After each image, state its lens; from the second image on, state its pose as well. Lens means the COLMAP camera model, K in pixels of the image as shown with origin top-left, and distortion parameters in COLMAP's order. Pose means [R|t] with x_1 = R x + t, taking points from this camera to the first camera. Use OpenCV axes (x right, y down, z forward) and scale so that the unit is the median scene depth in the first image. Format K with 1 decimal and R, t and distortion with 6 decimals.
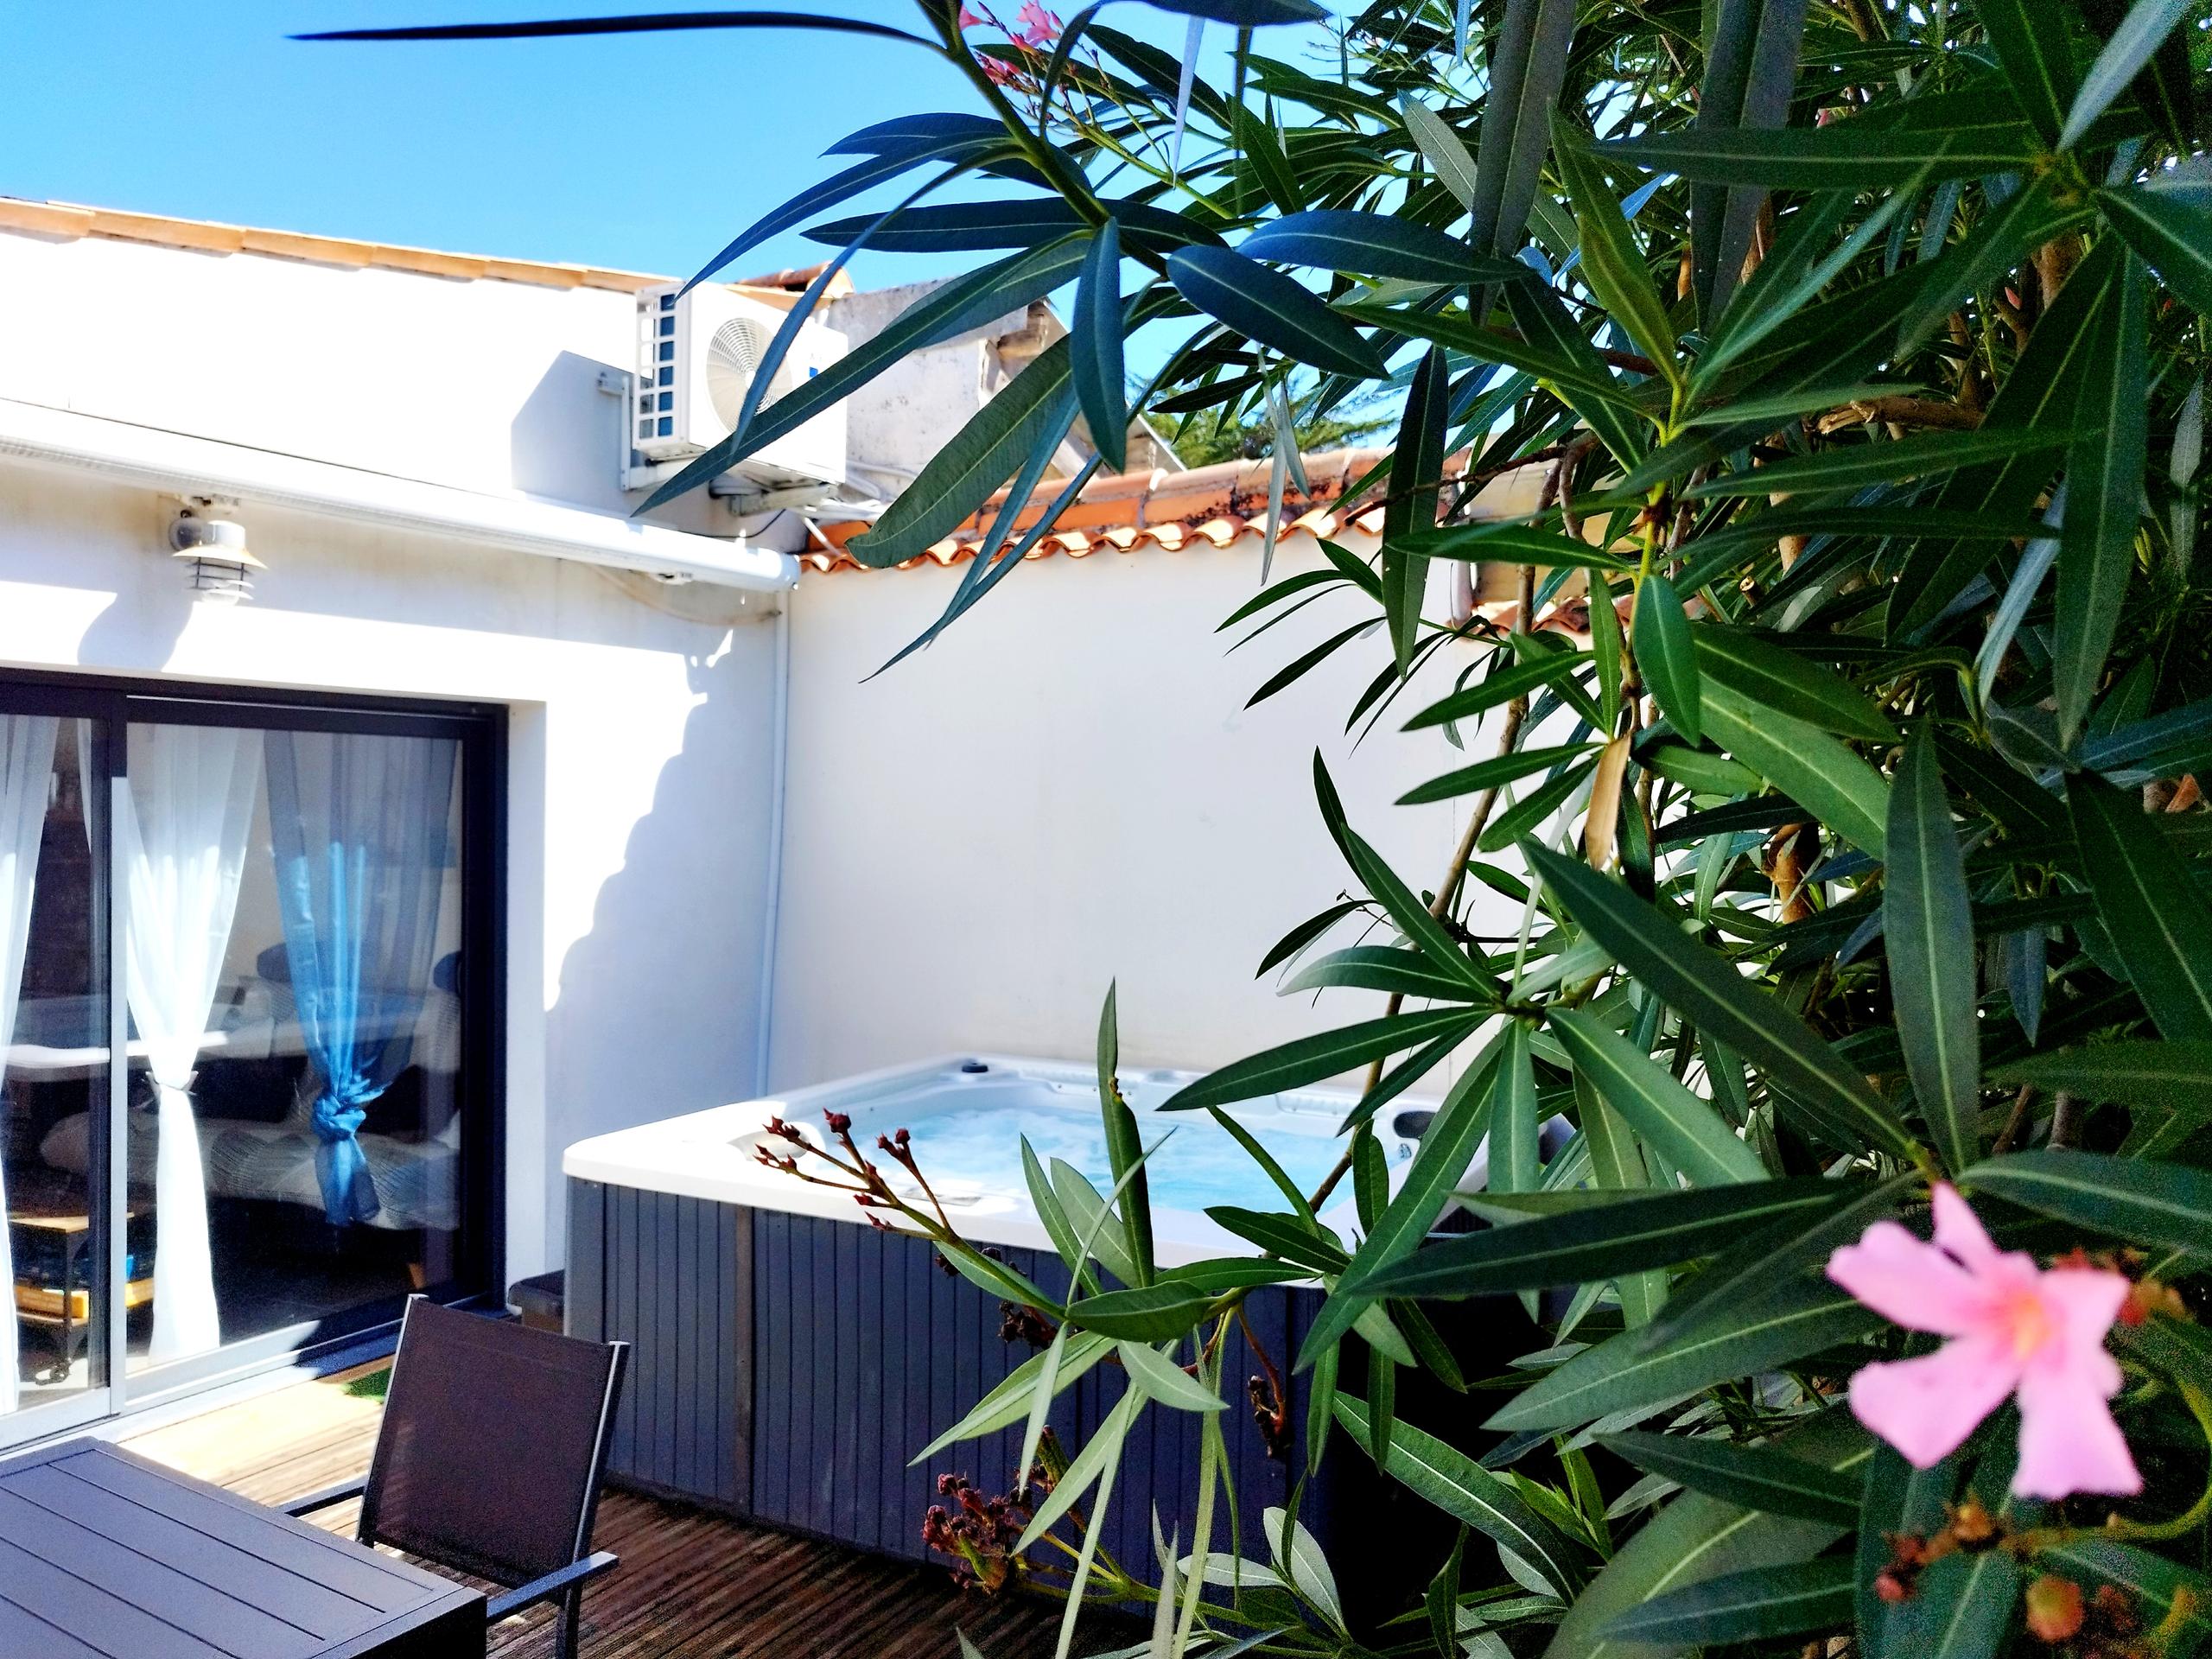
lens RADIAL K [[1584.3, 0, 1105.3], [0, 1584.3, 828.8], [0, 0, 1]] dist [0.019321, -0.013531]
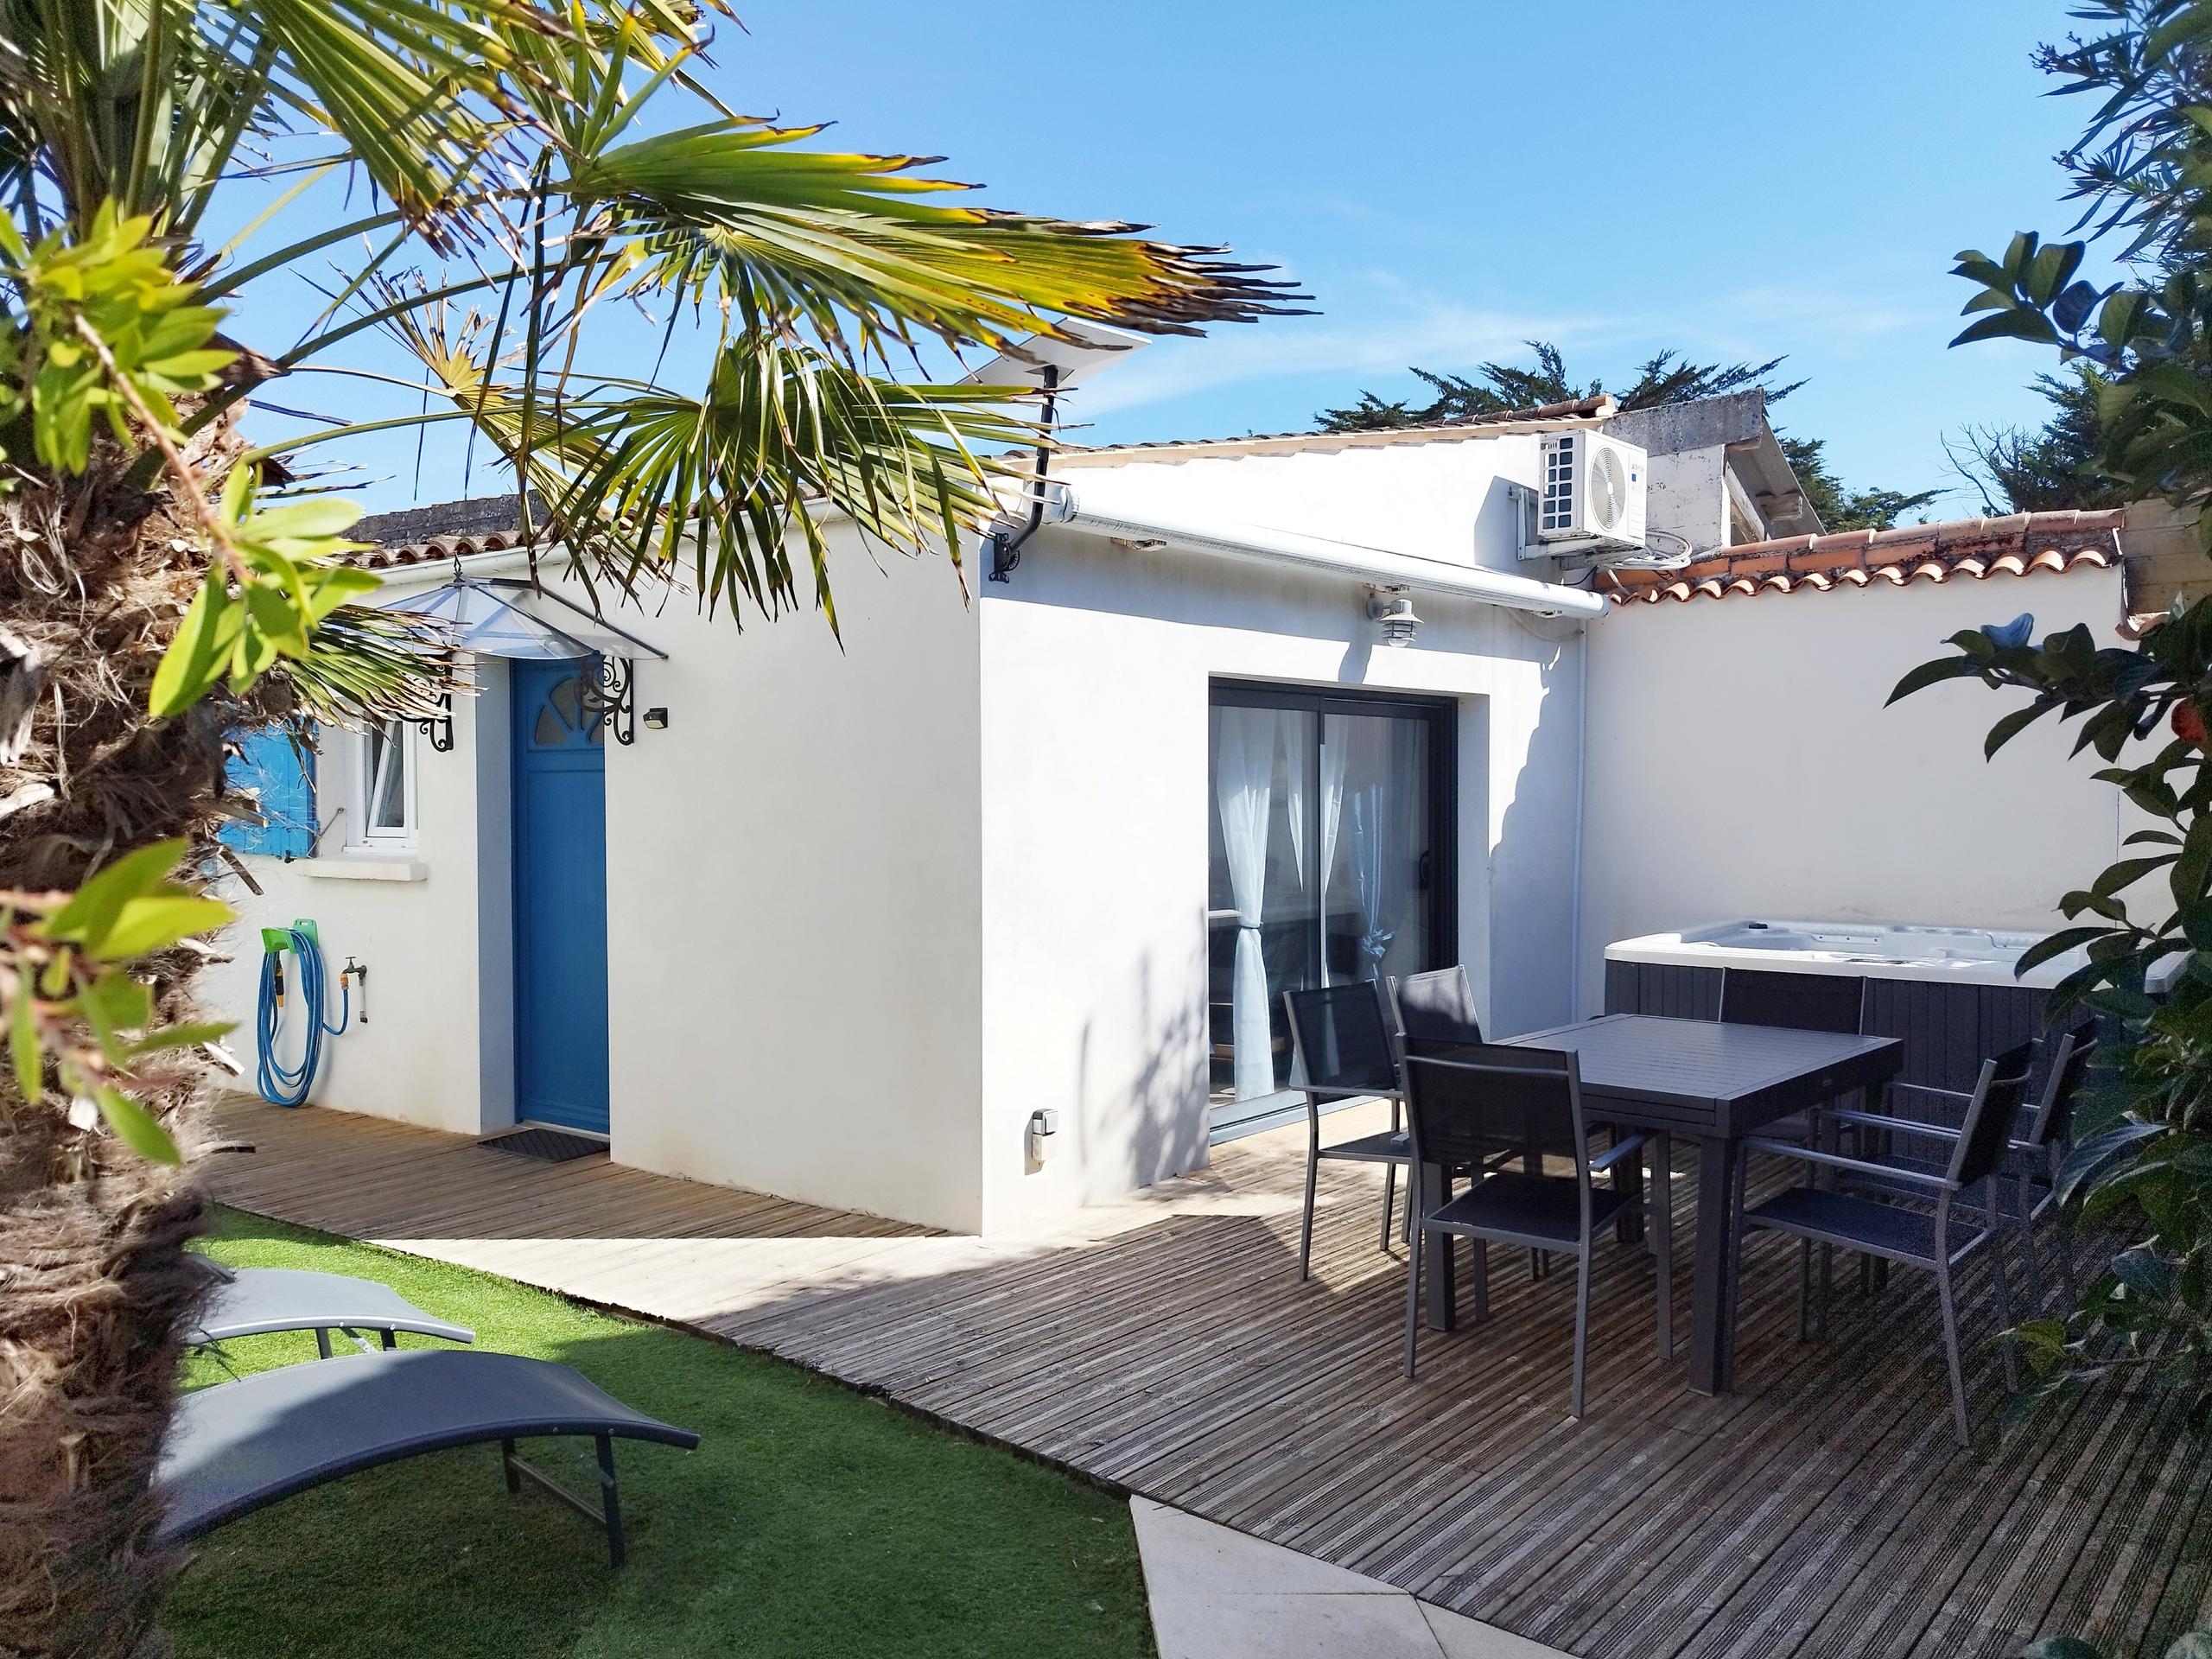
lens RADIAL K [[1584.3, 0, 1103.3], [0, 1584.3, 820.9], [0, 0, 1]] dist [0.019321, -0.013531]
pose [[0.983127, -0.009460, -0.182682, -0.435645], [0.010430, 0.999936, 0.004353, 0.036268], [0.182629, -0.006185, 0.983162, -0.646940]]
